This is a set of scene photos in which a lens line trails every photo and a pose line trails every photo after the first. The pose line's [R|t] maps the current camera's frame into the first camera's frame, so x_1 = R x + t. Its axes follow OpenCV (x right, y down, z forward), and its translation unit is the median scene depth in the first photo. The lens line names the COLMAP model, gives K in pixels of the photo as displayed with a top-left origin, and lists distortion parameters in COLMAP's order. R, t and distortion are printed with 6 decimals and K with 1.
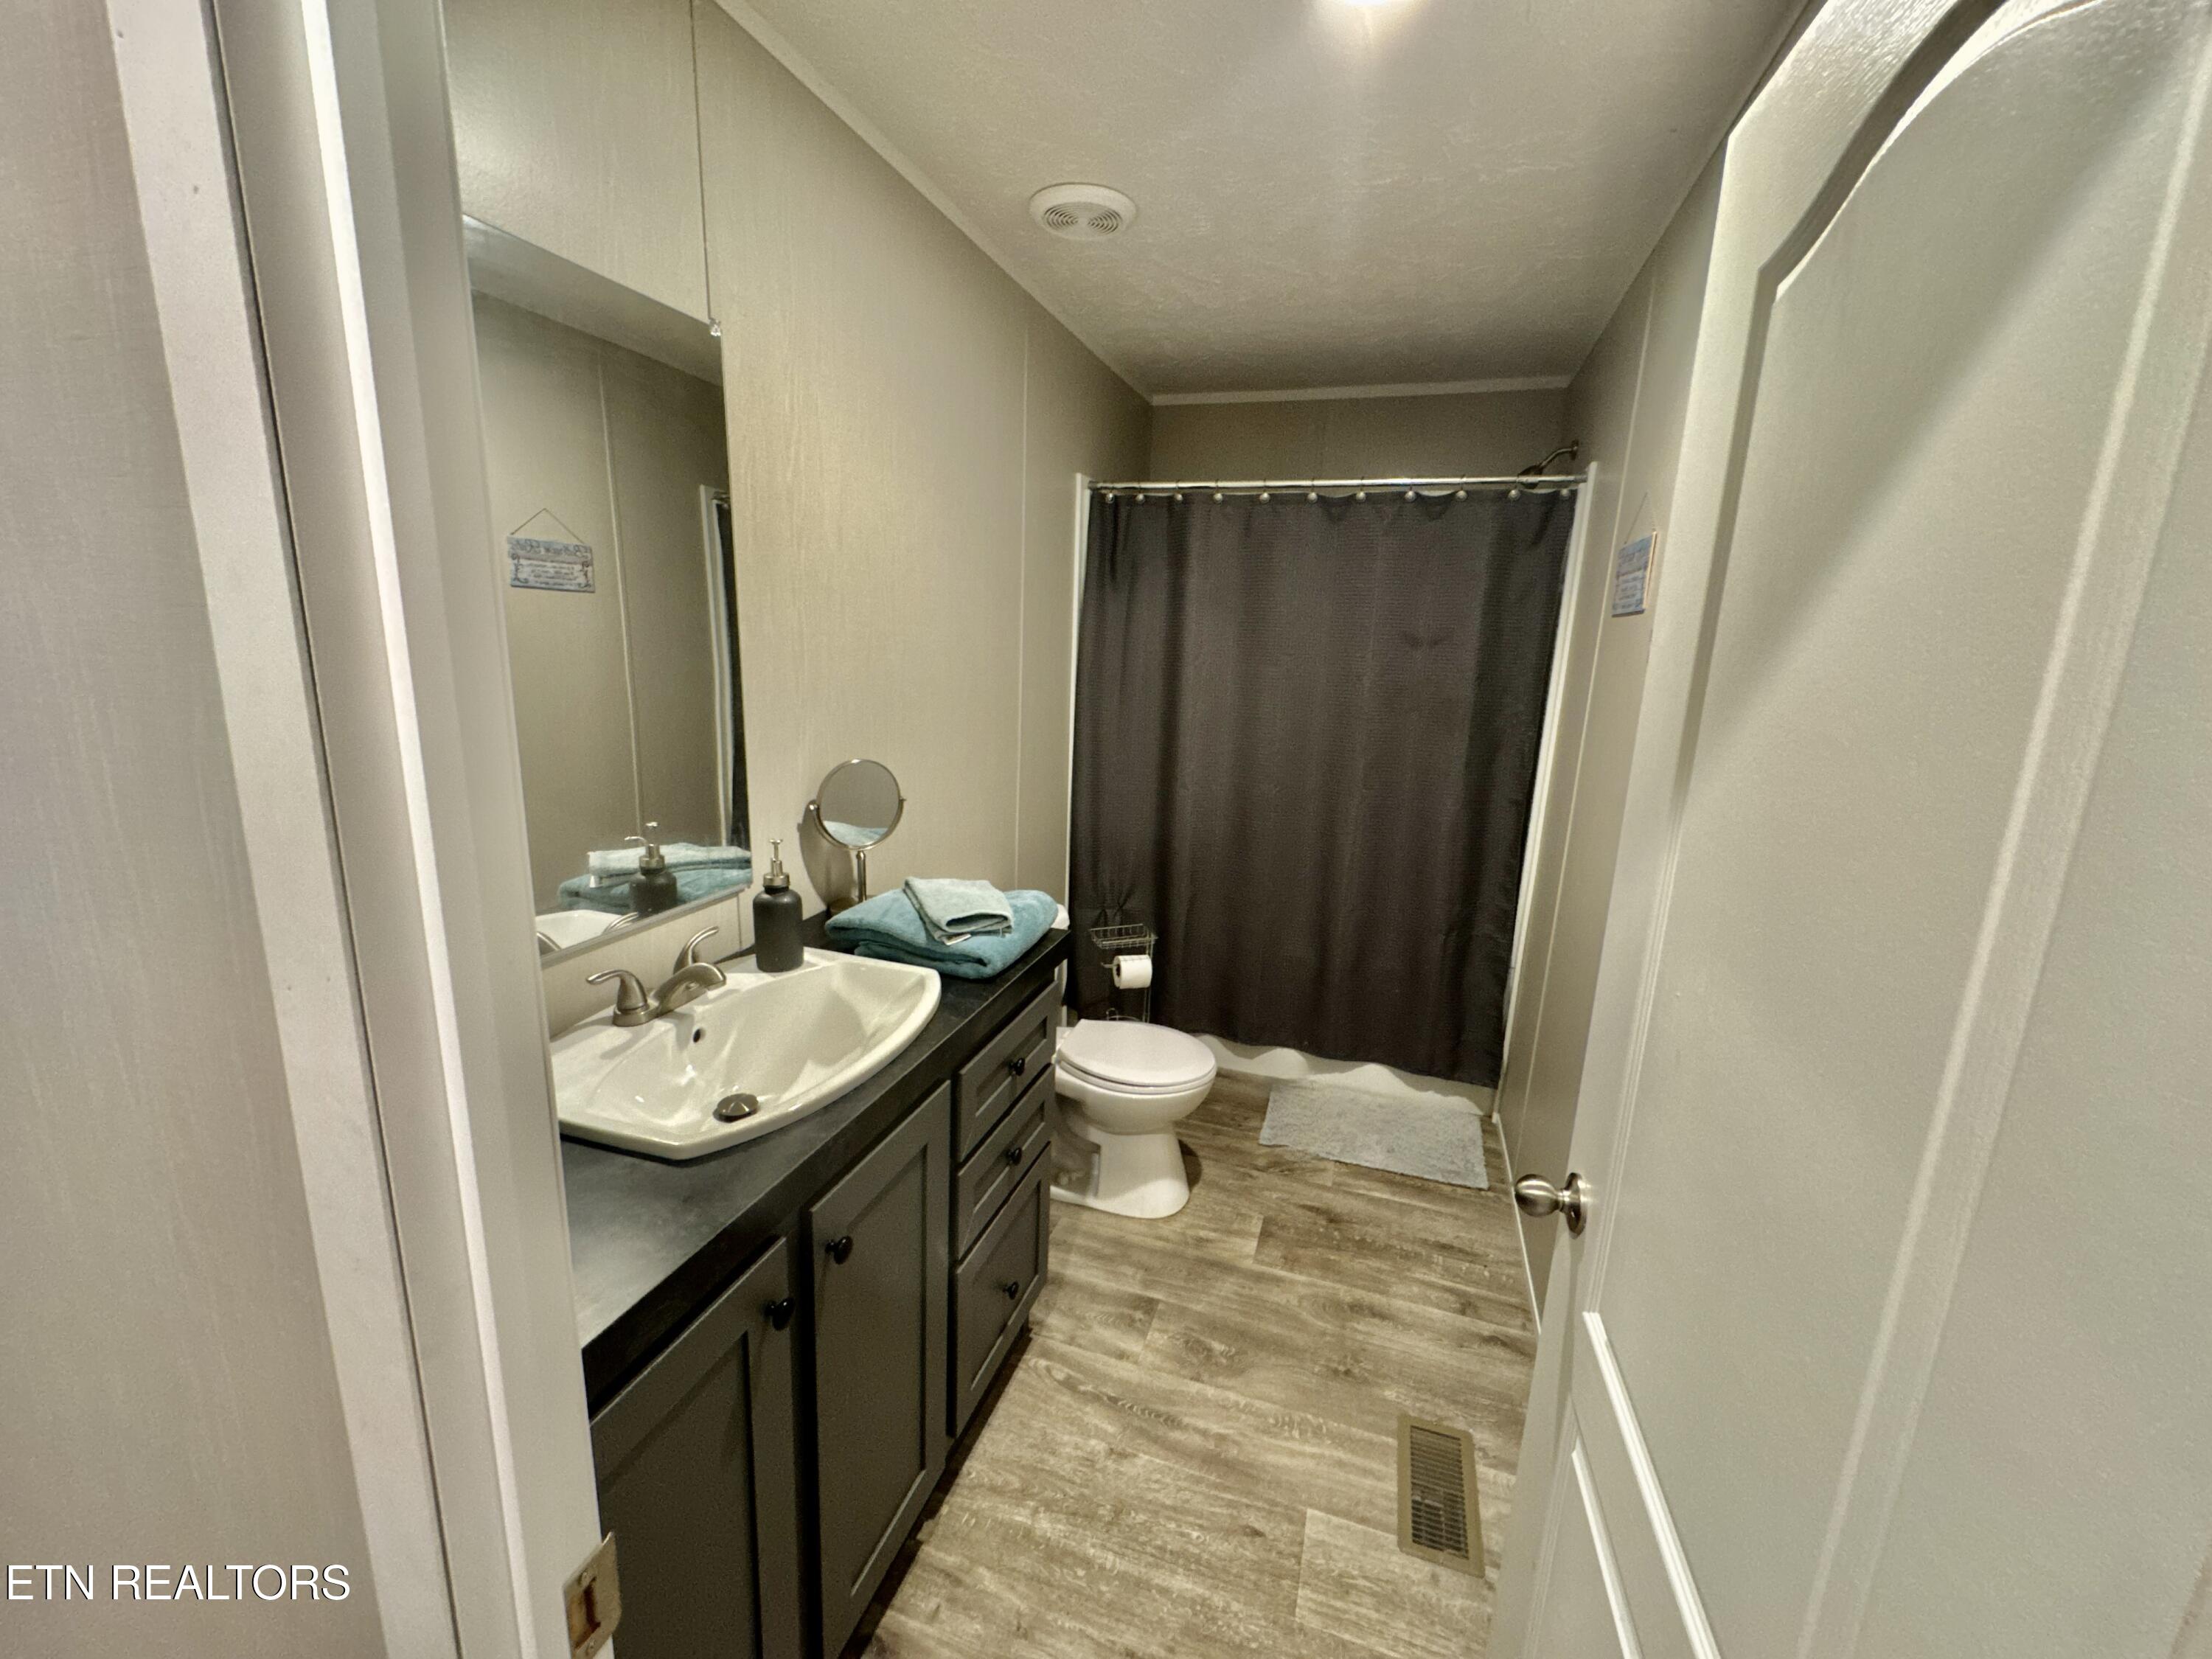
lens RADIAL K [[879.9, 0, 1098.7], [0, 879.9, 833.2], [0, 0, 1]] dist [-0.001512, -0.000030]
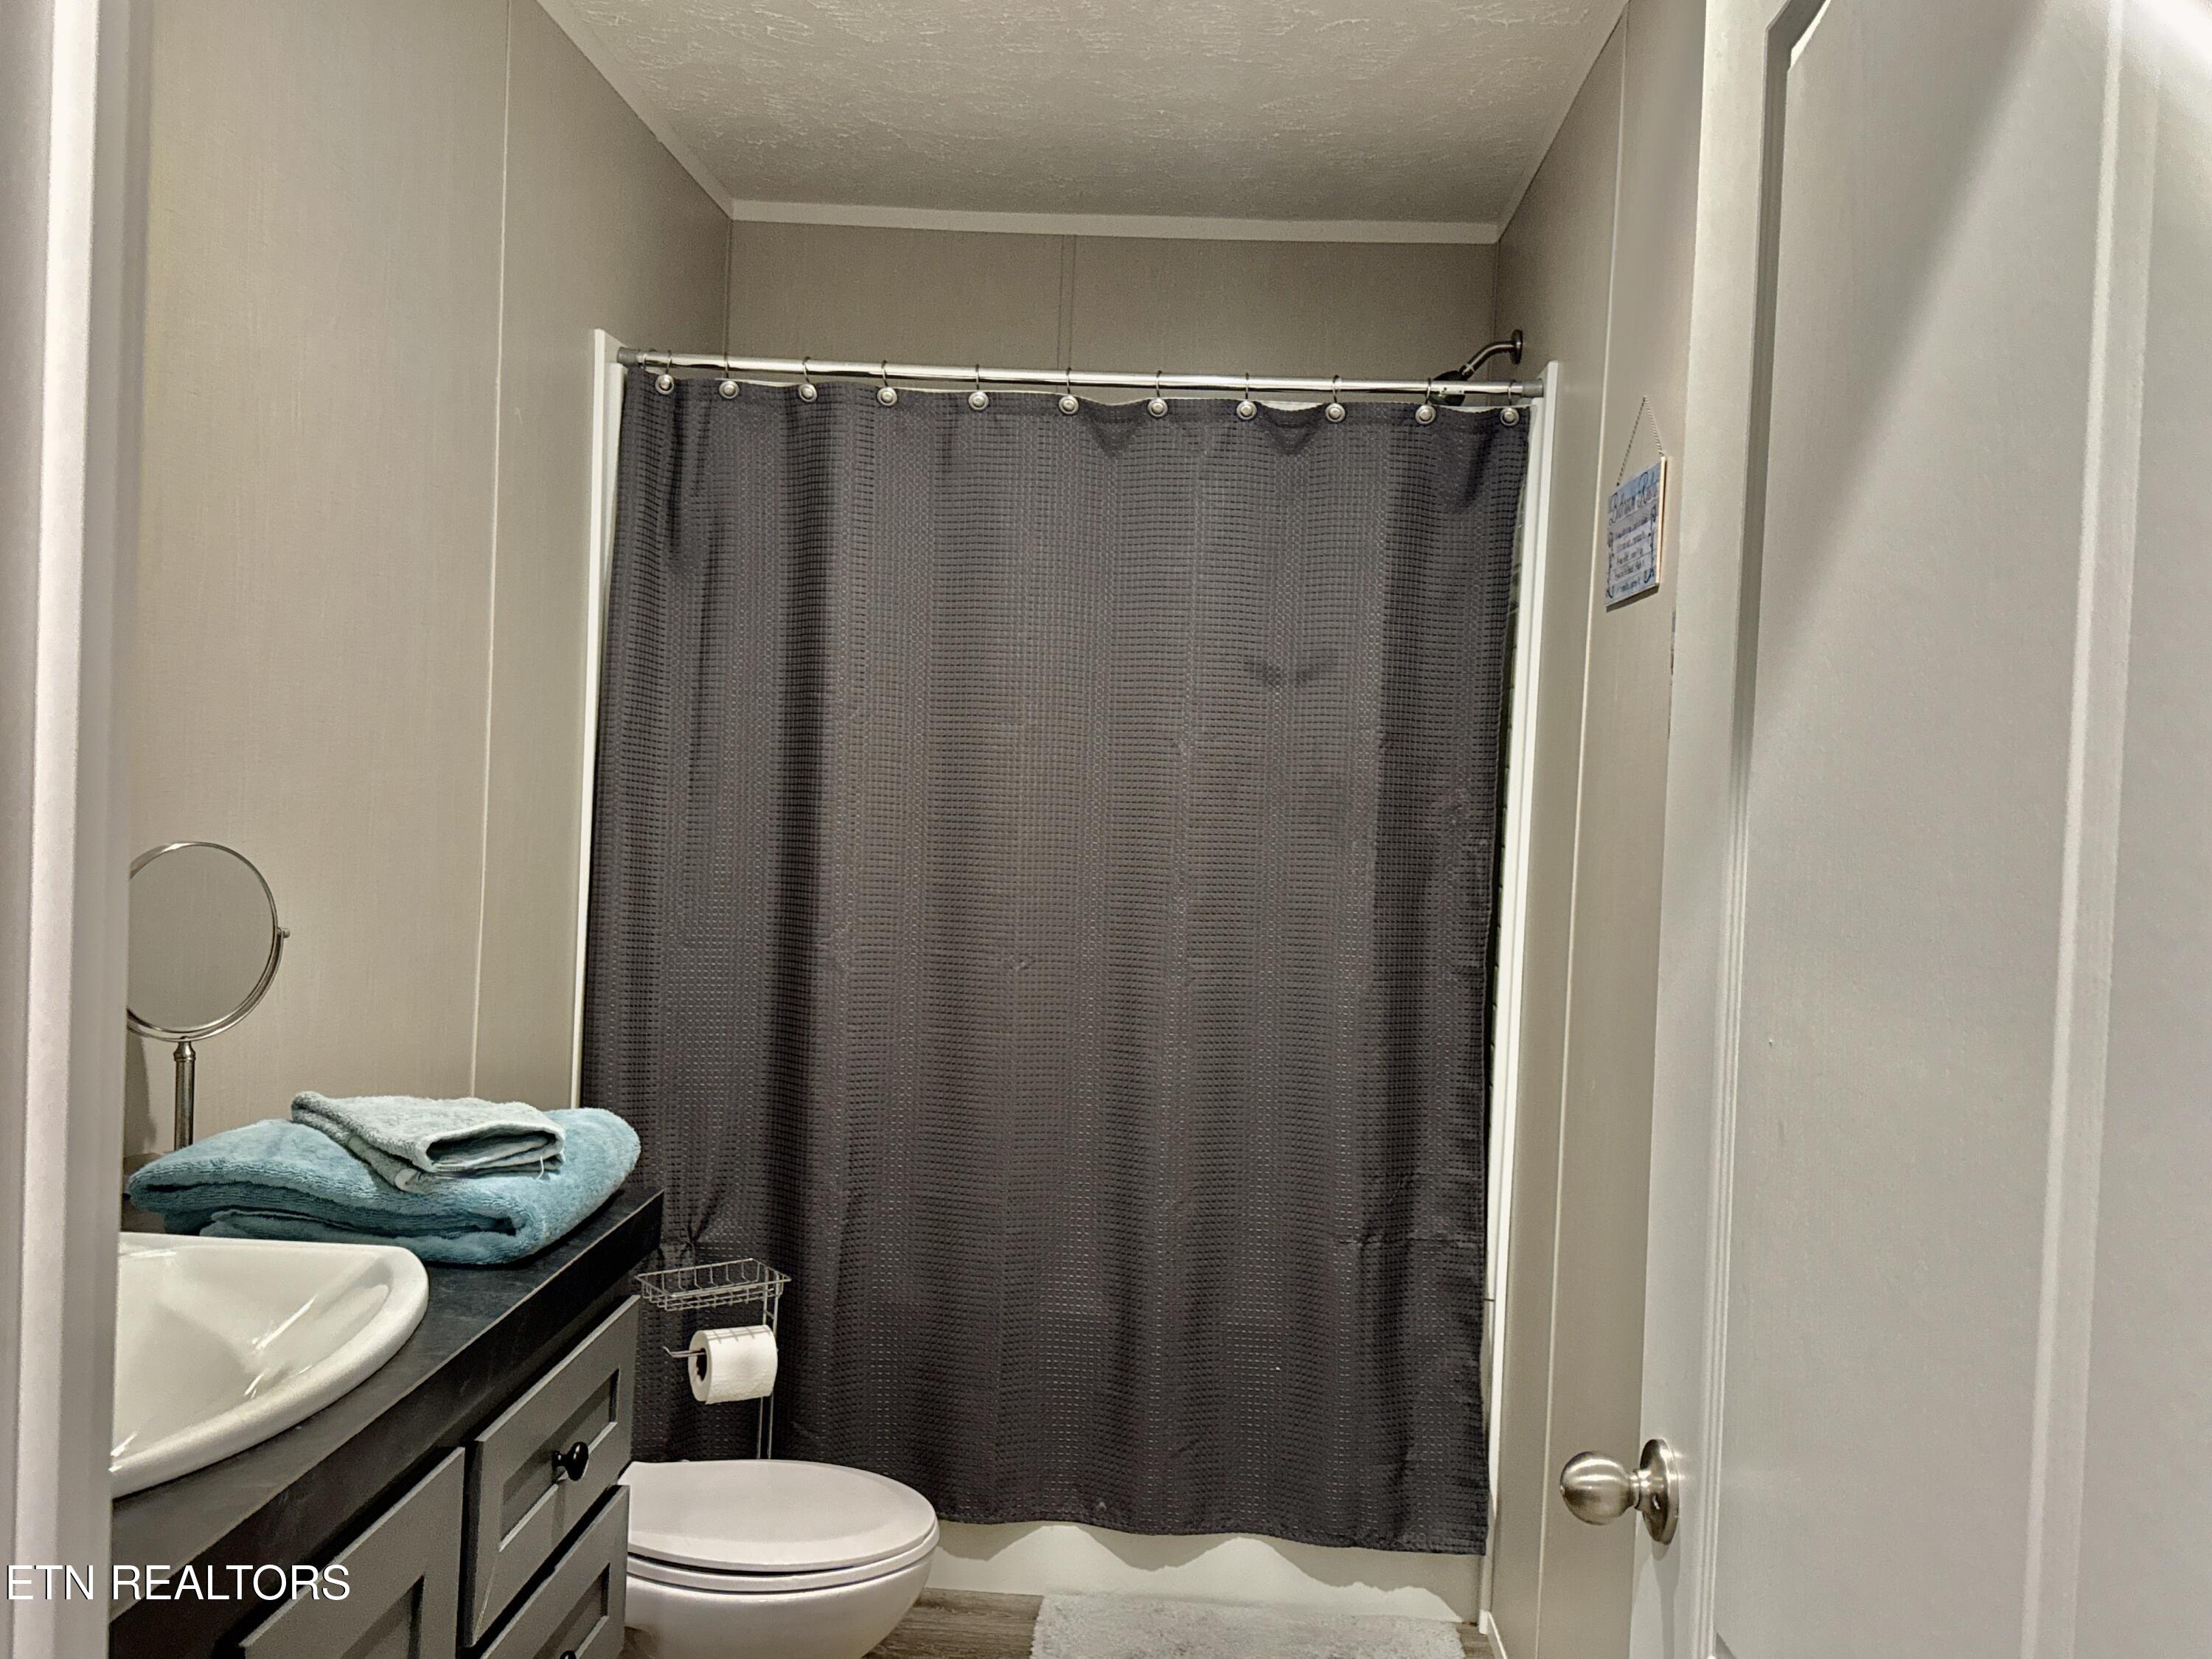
lens RADIAL K [[1967.4, 0, 1083.0], [0, 1967.4, 830.6], [0, 0, 1]] dist [0.140998, -0.263364]
pose [[0.964891, -0.000193, 0.262652, -0.059365], [0.045668, 0.984891, -0.167043, 0.067216], [-0.258651, 0.173173, 0.950322, -0.080612]]
